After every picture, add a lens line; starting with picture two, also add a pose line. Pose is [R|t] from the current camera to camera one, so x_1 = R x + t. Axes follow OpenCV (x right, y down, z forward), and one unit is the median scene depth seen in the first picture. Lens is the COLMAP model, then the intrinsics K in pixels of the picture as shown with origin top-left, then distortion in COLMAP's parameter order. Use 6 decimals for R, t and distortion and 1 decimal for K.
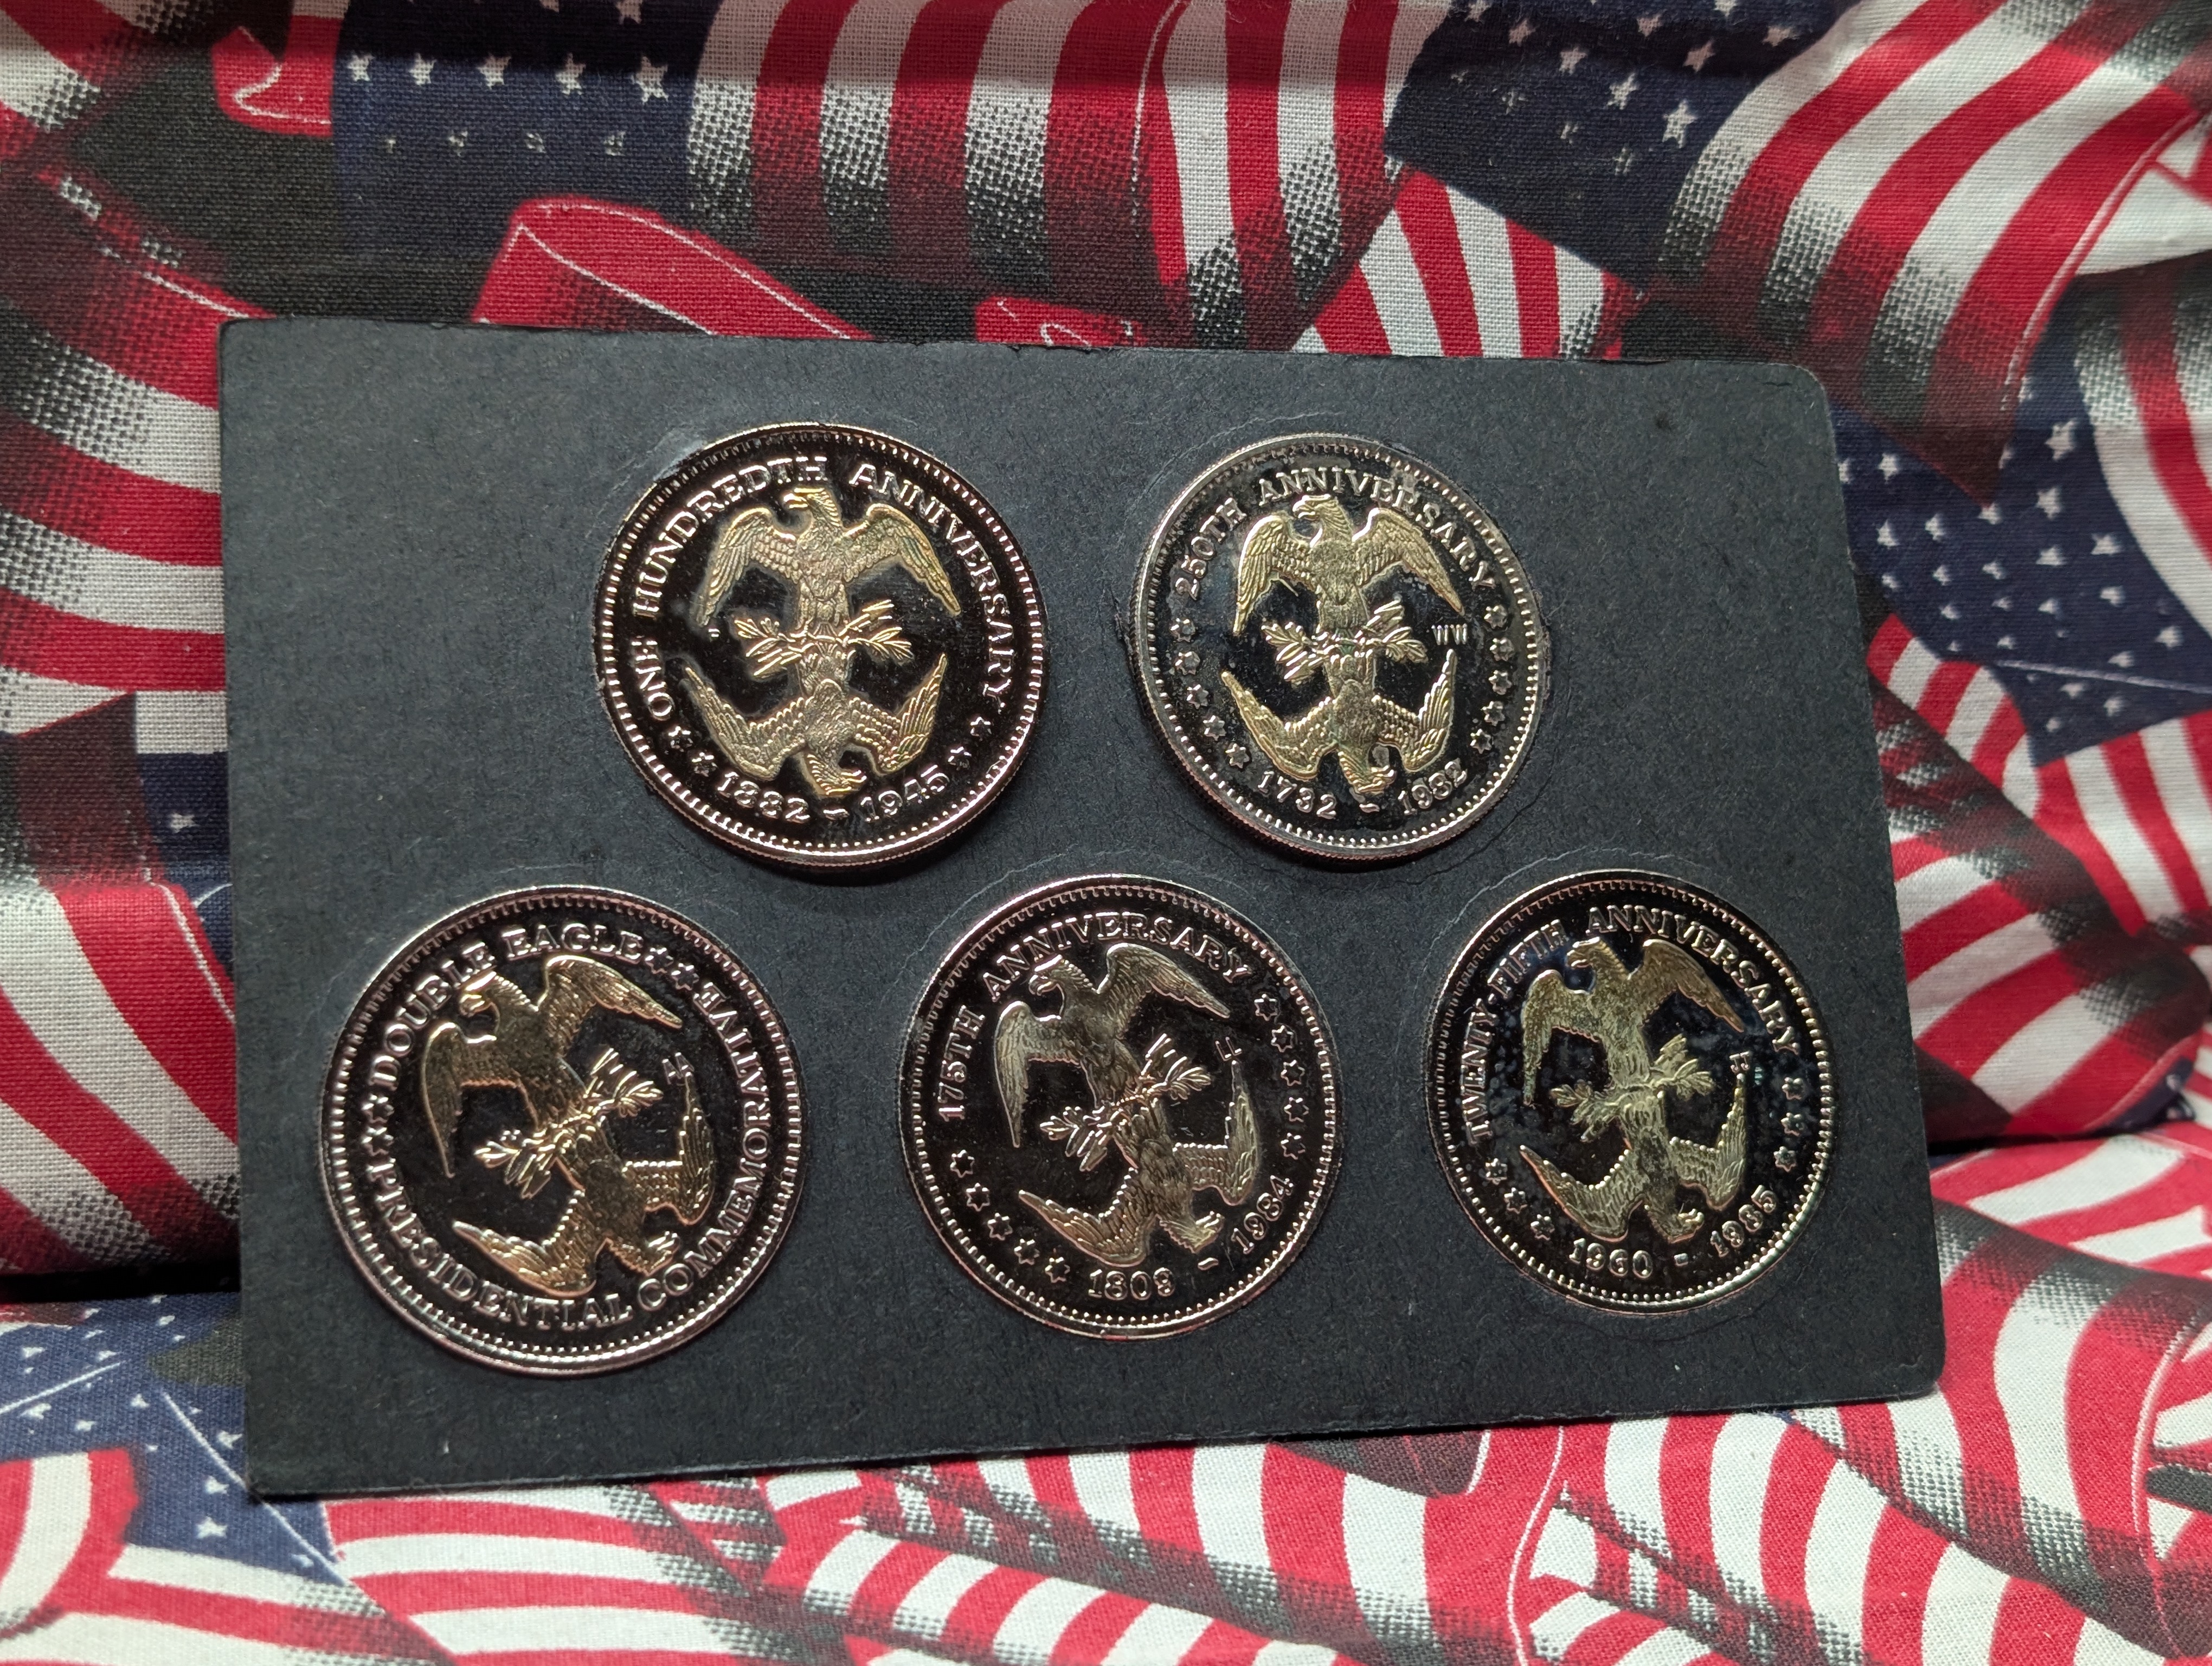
lens RADIAL K [[3543.8, 0, 1106.0], [0, 3543.8, 833.0], [0, 0, 1]] dist [0.211052, -1.350258]
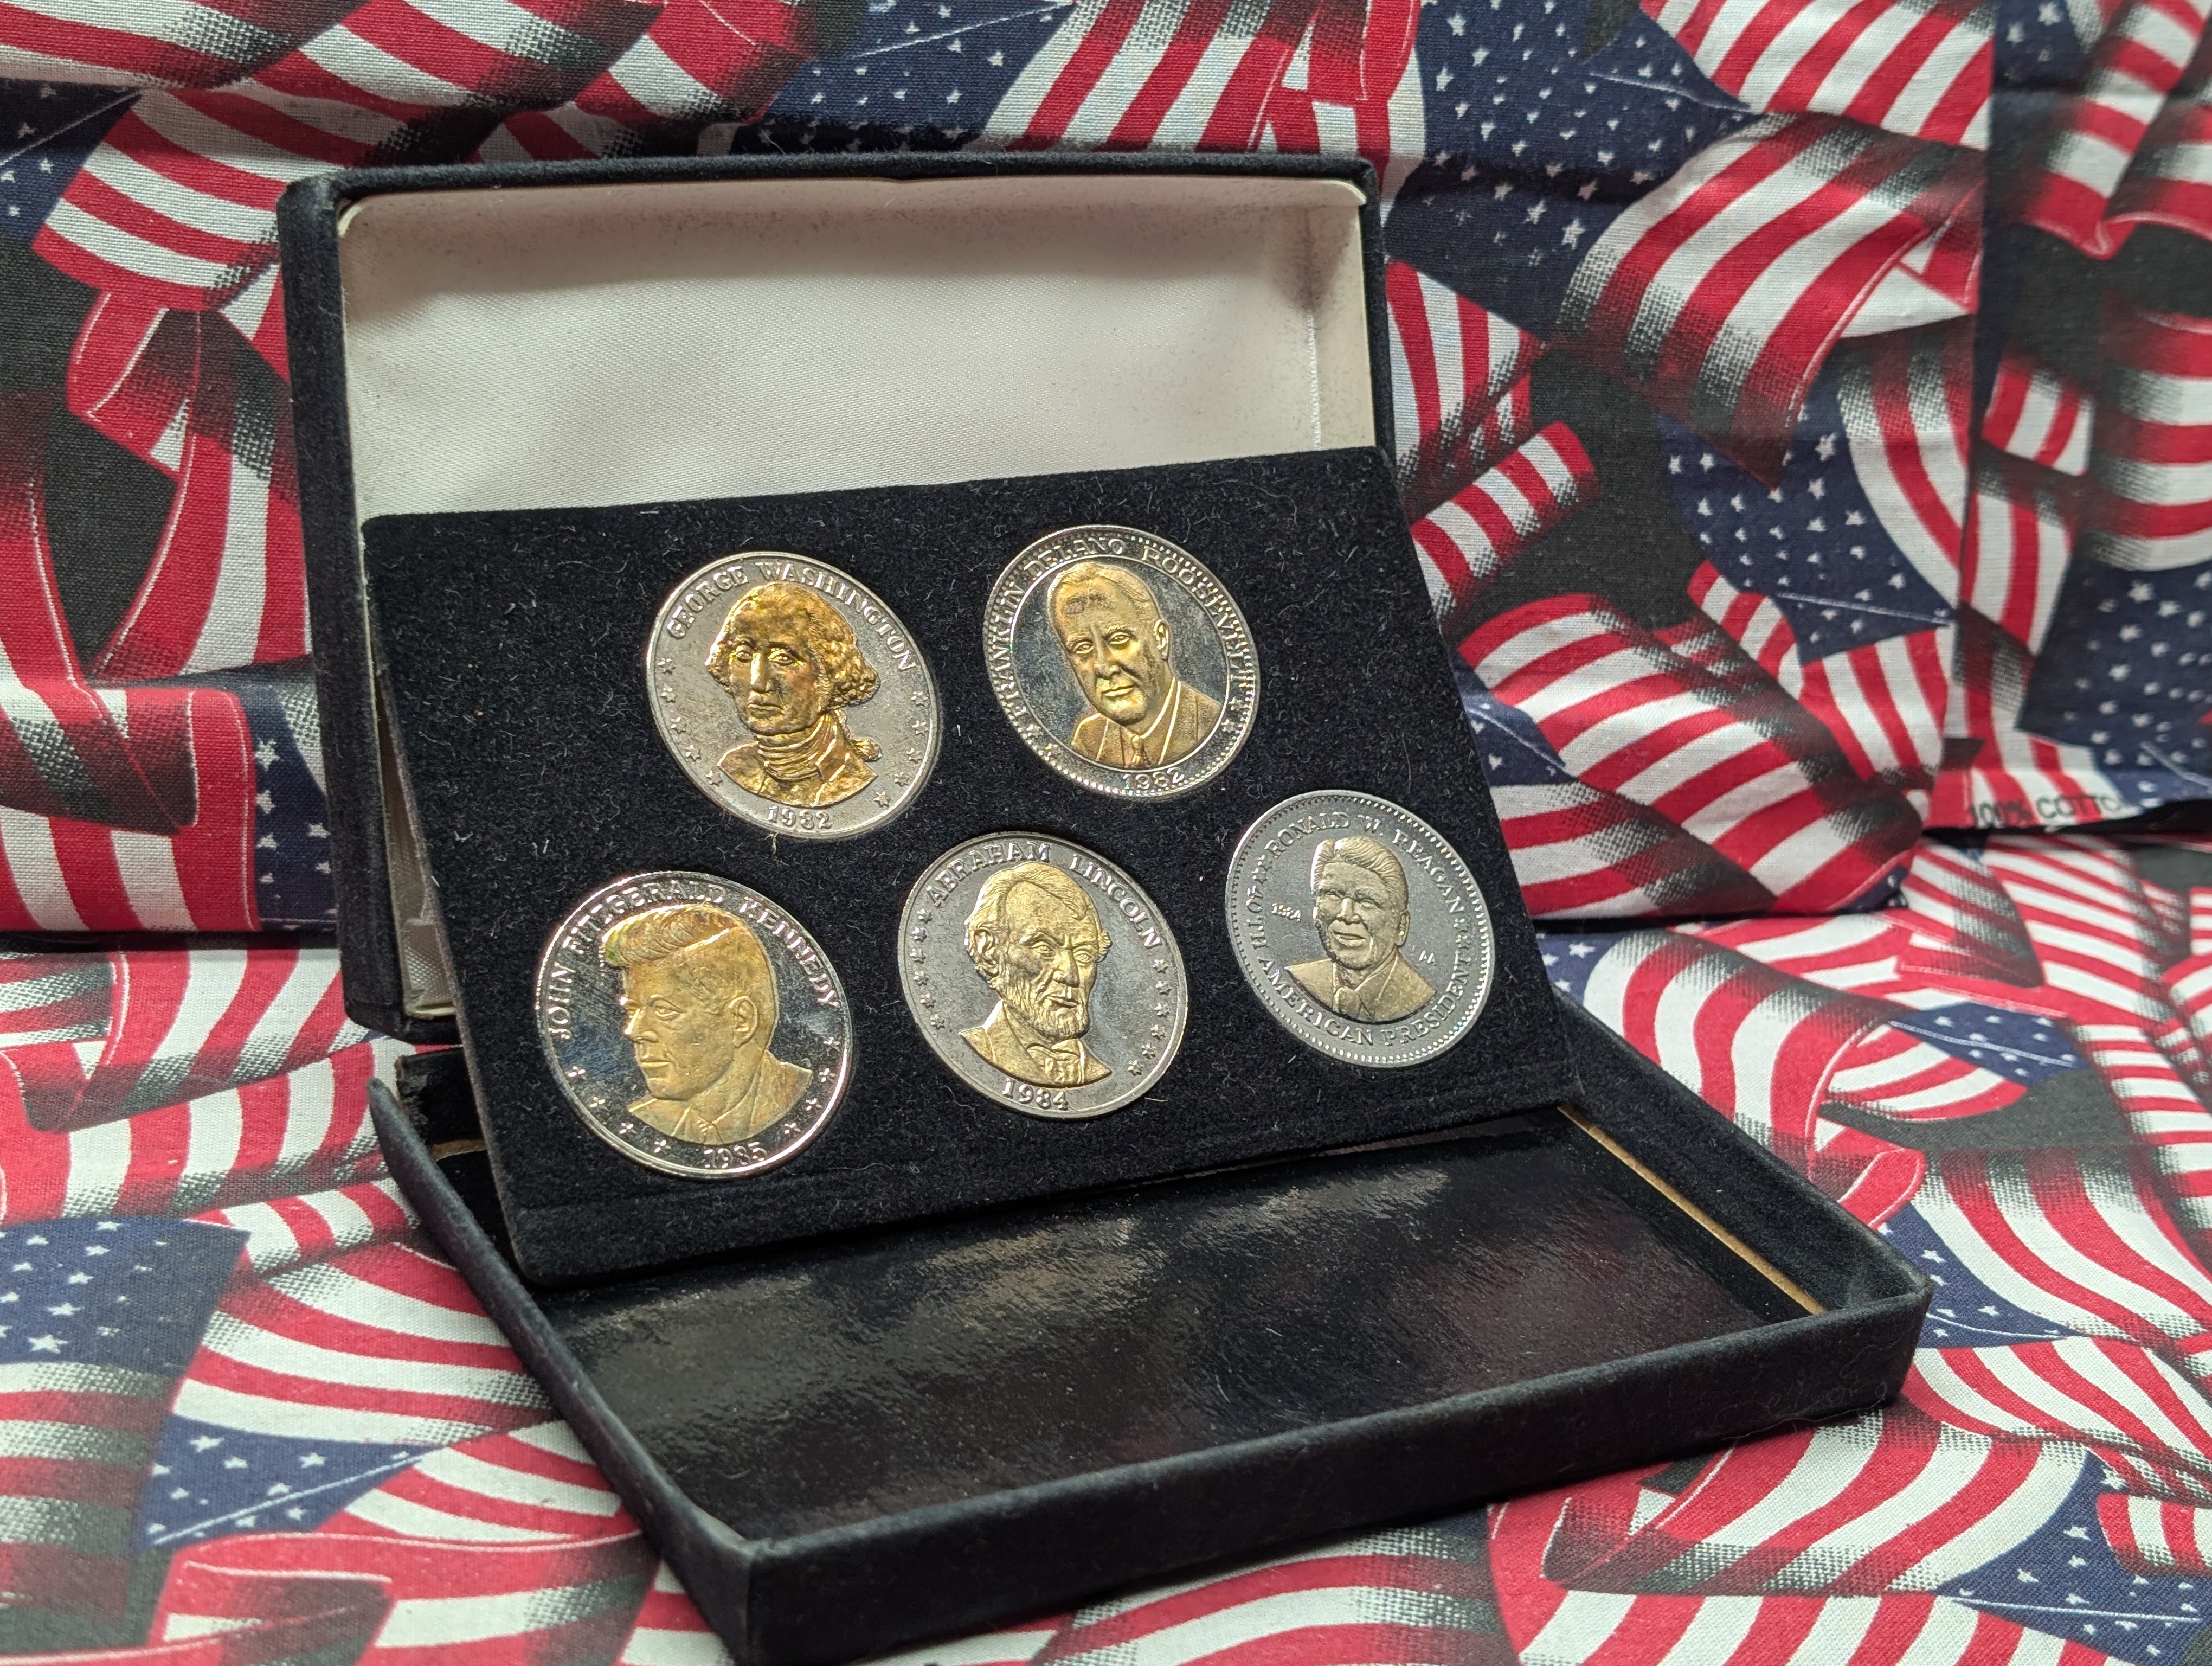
lens RADIAL K [[3543.8, 0, 1106.0], [0, 3543.8, 833.0], [0, 0, 1]] dist [0.211052, -1.350258]
pose [[0.999228, 0.035755, -0.016300, -0.004823], [-0.035321, 0.999032, 0.026205, 0.023479], [0.017221, -0.025609, 0.999524, -0.513623]]
